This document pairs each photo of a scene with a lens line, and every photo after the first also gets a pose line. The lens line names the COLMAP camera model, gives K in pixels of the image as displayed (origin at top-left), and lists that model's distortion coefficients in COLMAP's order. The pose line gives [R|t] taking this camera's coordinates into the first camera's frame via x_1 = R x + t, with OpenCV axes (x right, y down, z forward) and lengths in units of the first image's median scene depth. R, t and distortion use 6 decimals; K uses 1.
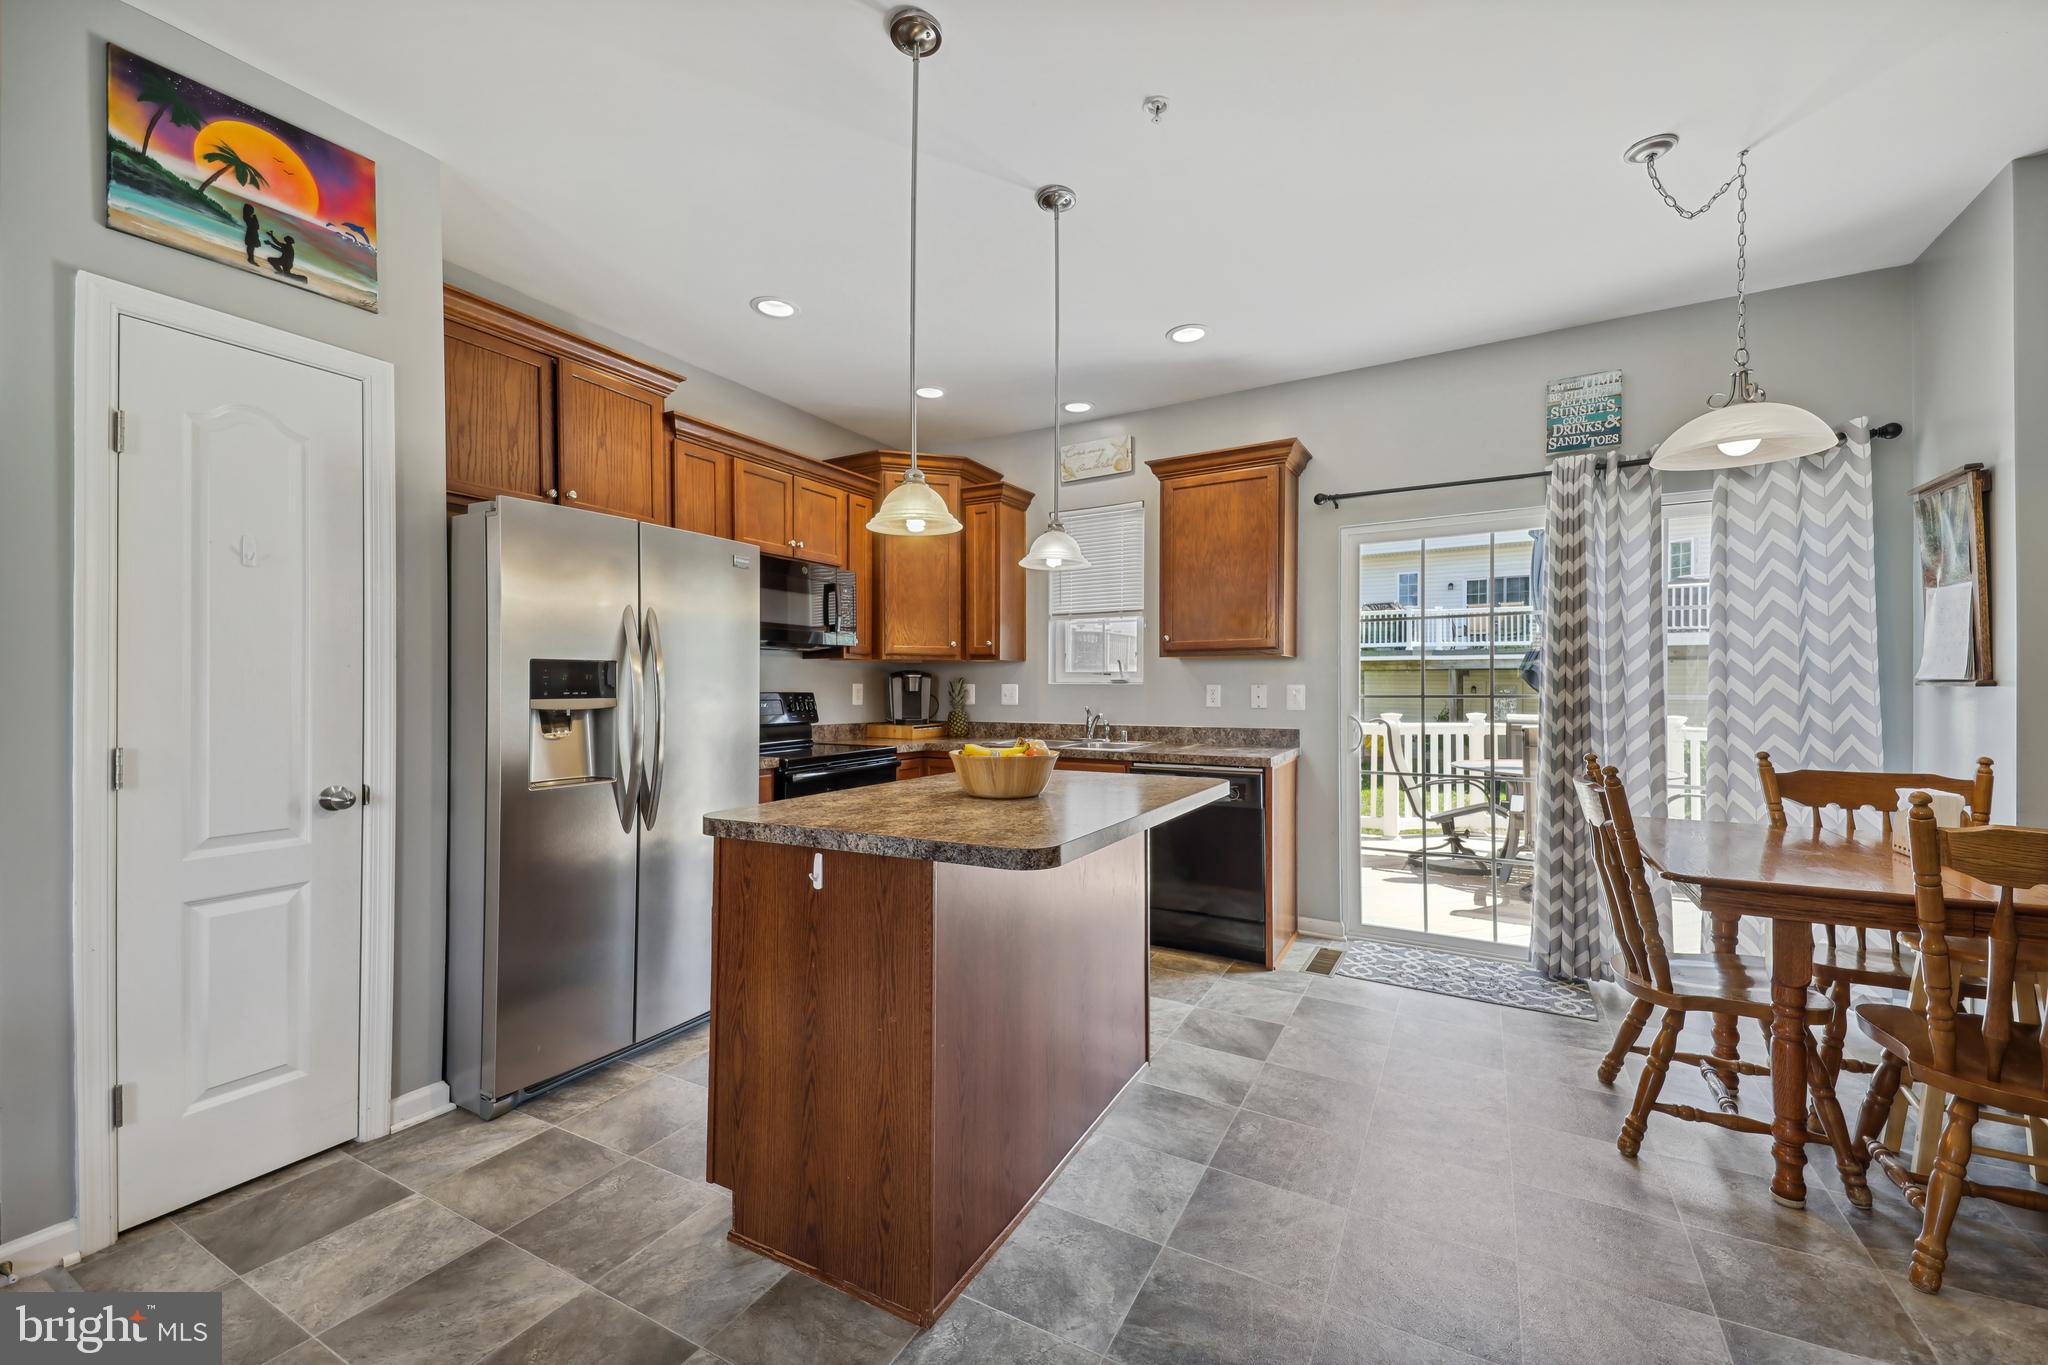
lens RADIAL K [[801.5, 0, 1034.9], [0, 801.5, 686.7], [0, 0, 1]] dist [0.081145, -0.034853]
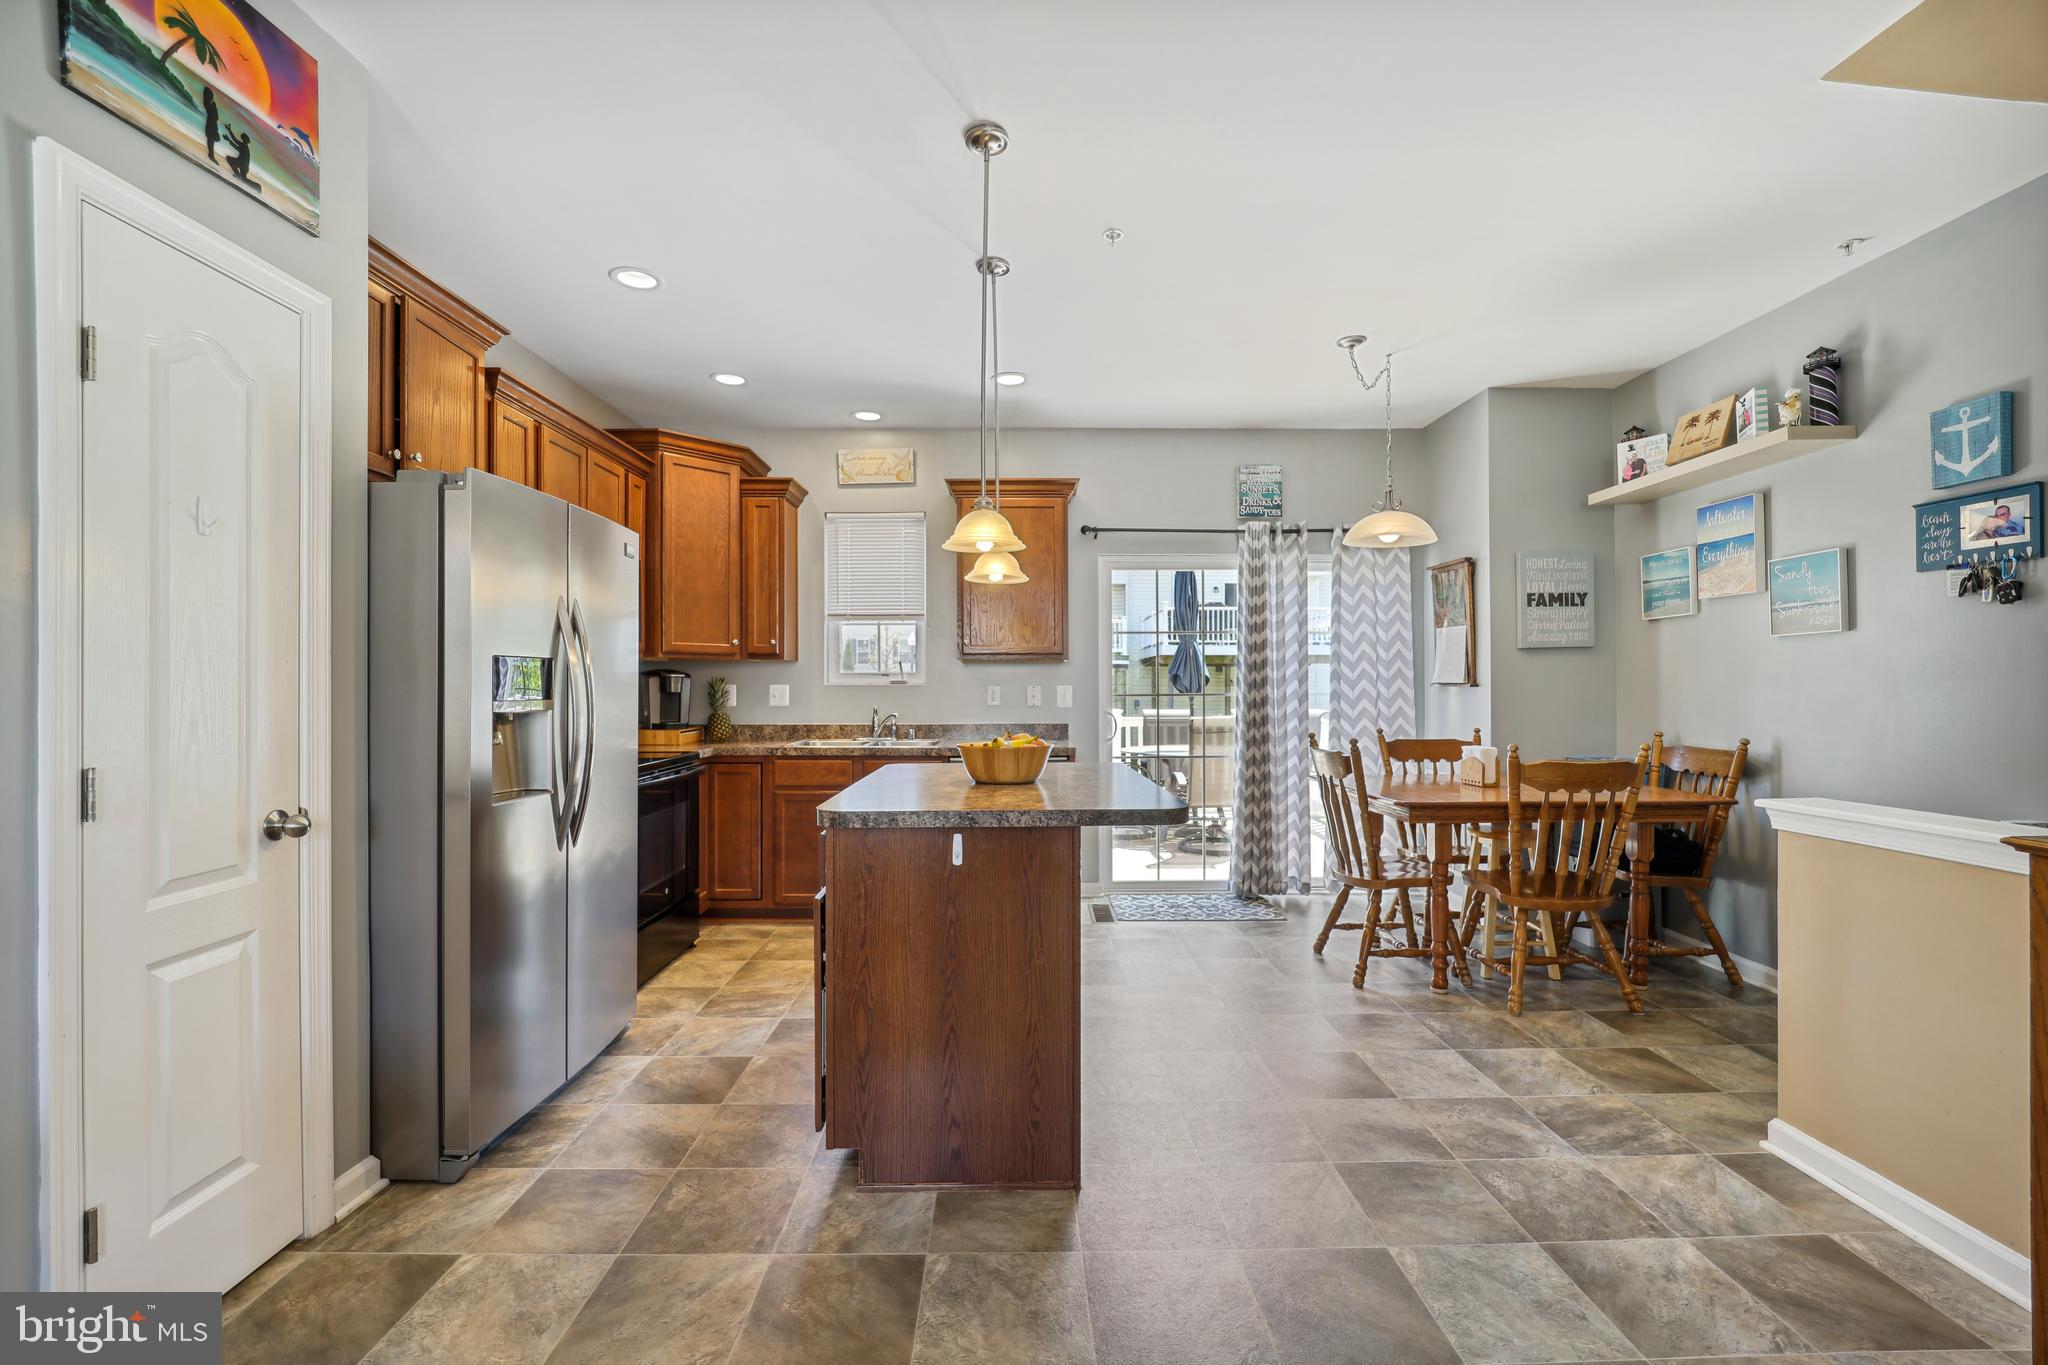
lens RADIAL K [[846.8, 0, 1024.0], [0, 846.8, 682.5], [0, 0, 1]] dist [-0.014799, -0.002997]
pose [[0.869042, 0.002465, 0.494732, -0.532572], [0.000313, 0.999985, -0.005533, -0.000223], [-0.494738, 0.004963, 0.869028, -0.056343]]
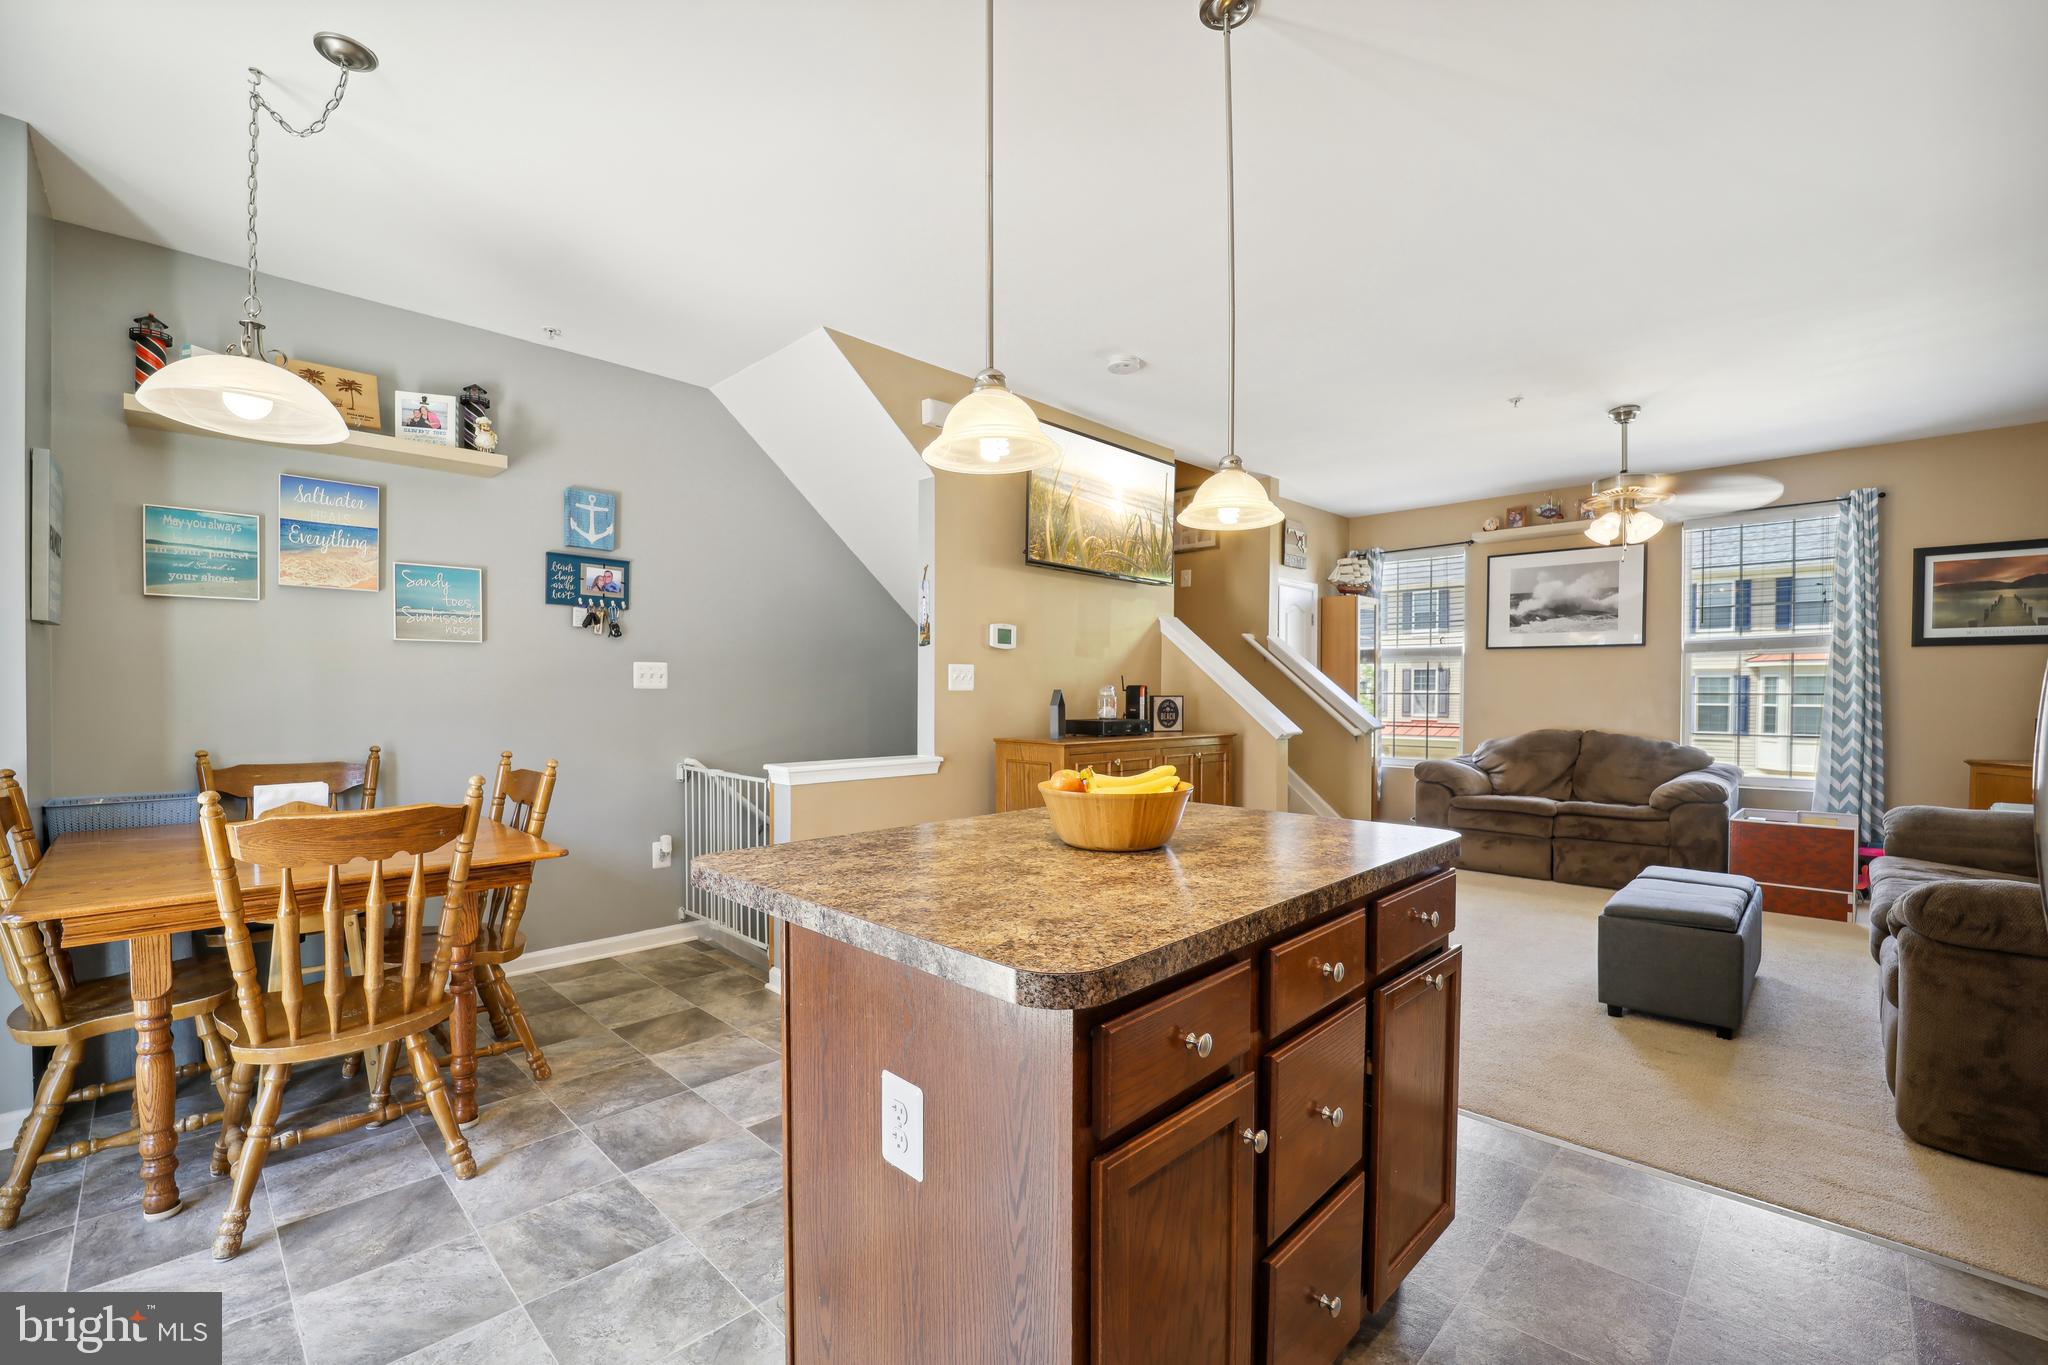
lens RADIAL K [[843.8, 0, 1006.4], [0, 843.8, 713.5], [0, 0, 1]] dist [-0.024087, 0.000850]
pose [[-0.958557, -0.012529, 0.284626, -0.131769], [-0.005697, 0.999676, 0.024821, -0.002986], [-0.284845, 0.022171, -0.958317, 1.494074]]
